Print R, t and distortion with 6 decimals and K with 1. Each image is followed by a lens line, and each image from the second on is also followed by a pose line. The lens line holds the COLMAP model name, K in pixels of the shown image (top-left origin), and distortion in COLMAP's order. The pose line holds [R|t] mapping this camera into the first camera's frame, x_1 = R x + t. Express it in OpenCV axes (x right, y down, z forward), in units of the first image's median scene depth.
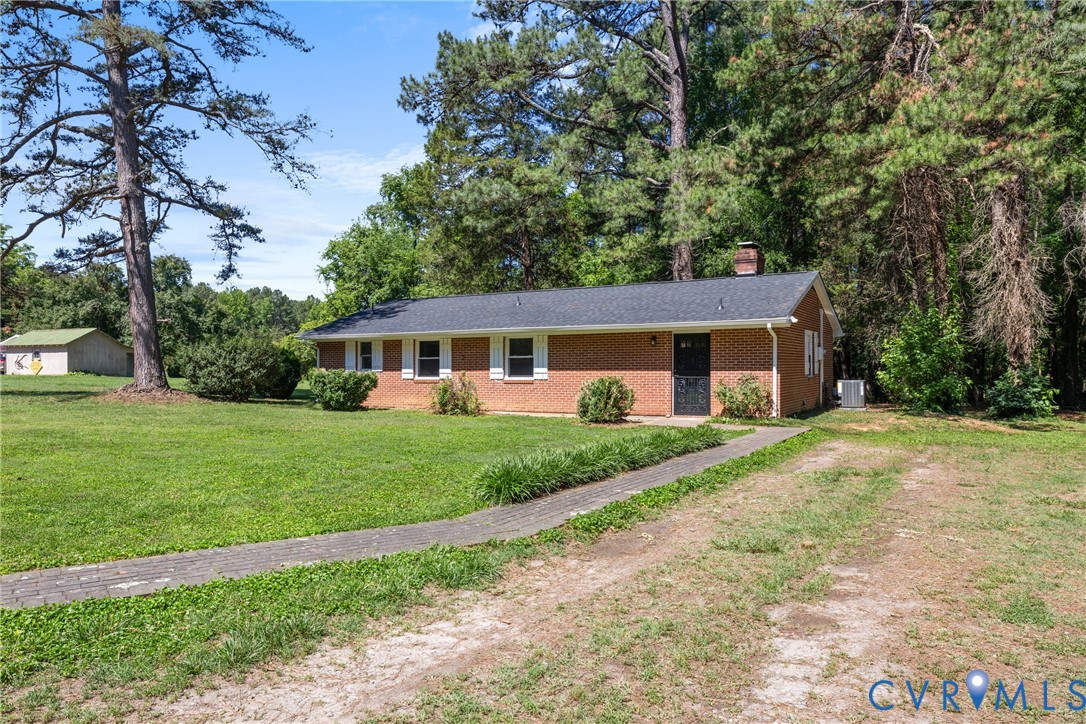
lens RADIAL K [[728.1, 0, 543.0], [0, 728.1, 362.0], [0, 0, 1]] dist [-0.000968, 0.000089]
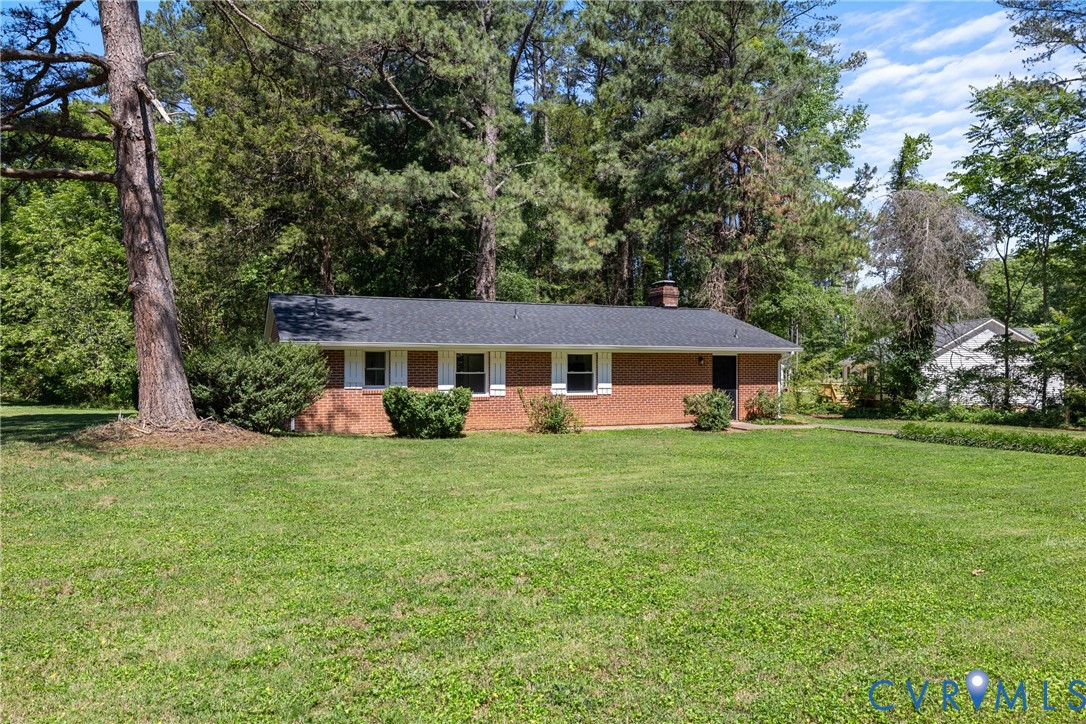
lens RADIAL K [[747.6, 0, 542.9], [0, 747.6, 377.4], [0, 0, 1]] dist [0.001977, -0.000339]
pose [[0.599933, -0.003870, 0.800041, -0.867648], [-0.007994, 0.999909, 0.010831, -0.010828], [-0.800010, -0.012893, 0.599848, 0.399342]]
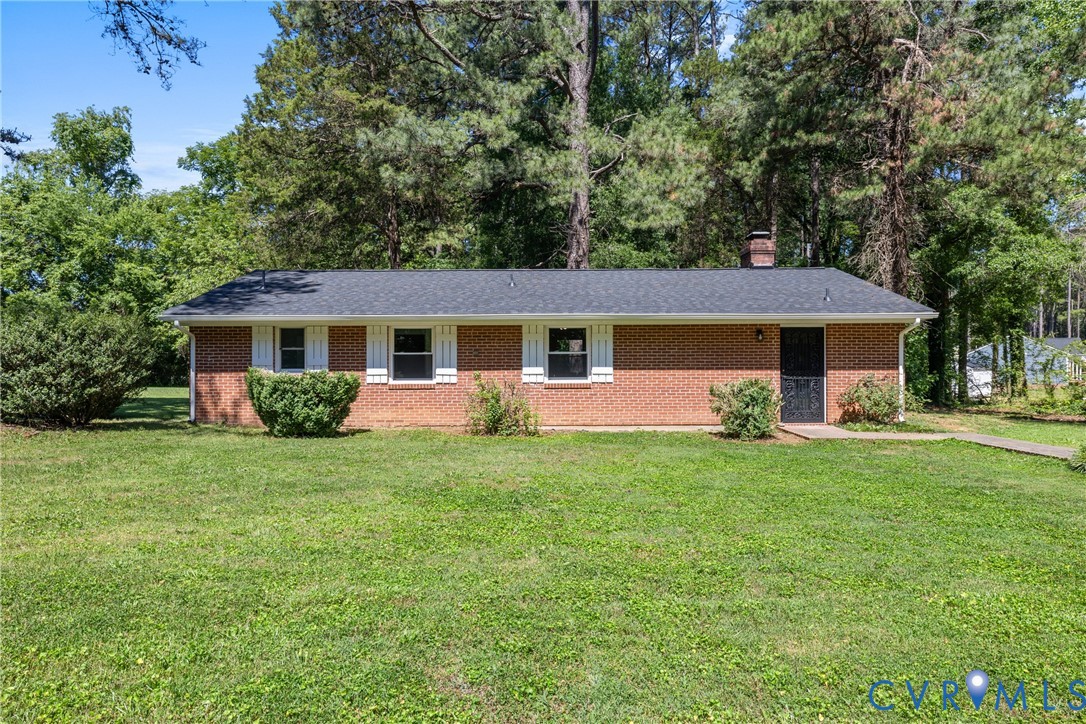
lens RADIAL K [[666.2, 0, 543.6], [0, 666.2, 366.3], [0, 0, 1]] dist [-0.004314, 0.001357]
pose [[0.862046, -0.000252, 0.506829, -0.387696], [-0.003830, 0.999968, 0.007011, 0.002334], [-0.506815, -0.007985, 0.862018, 0.402919]]
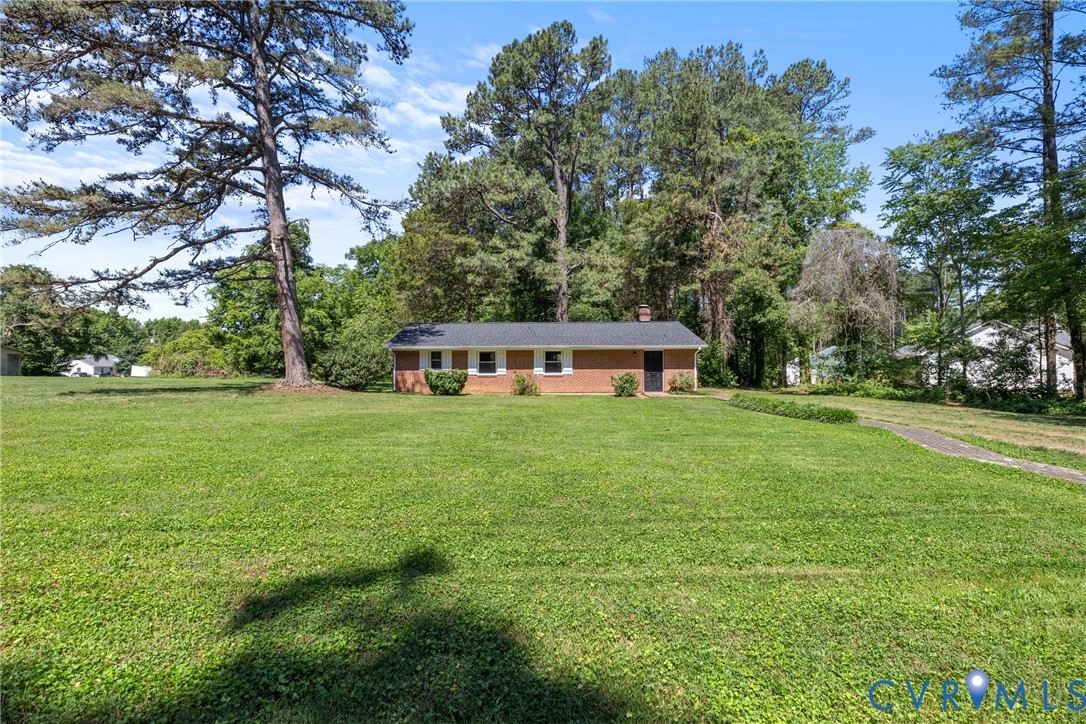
lens RADIAL K [[453.6, 0, 542.6], [0, 453.6, 364.6], [0, 0, 1]] dist [-0.000409, -0.000010]
pose [[0.866772, 0.001068, 0.498703, -0.581405], [-0.003180, 0.999989, 0.003386, -0.003632], [-0.498694, -0.004521, 0.866766, 0.055164]]
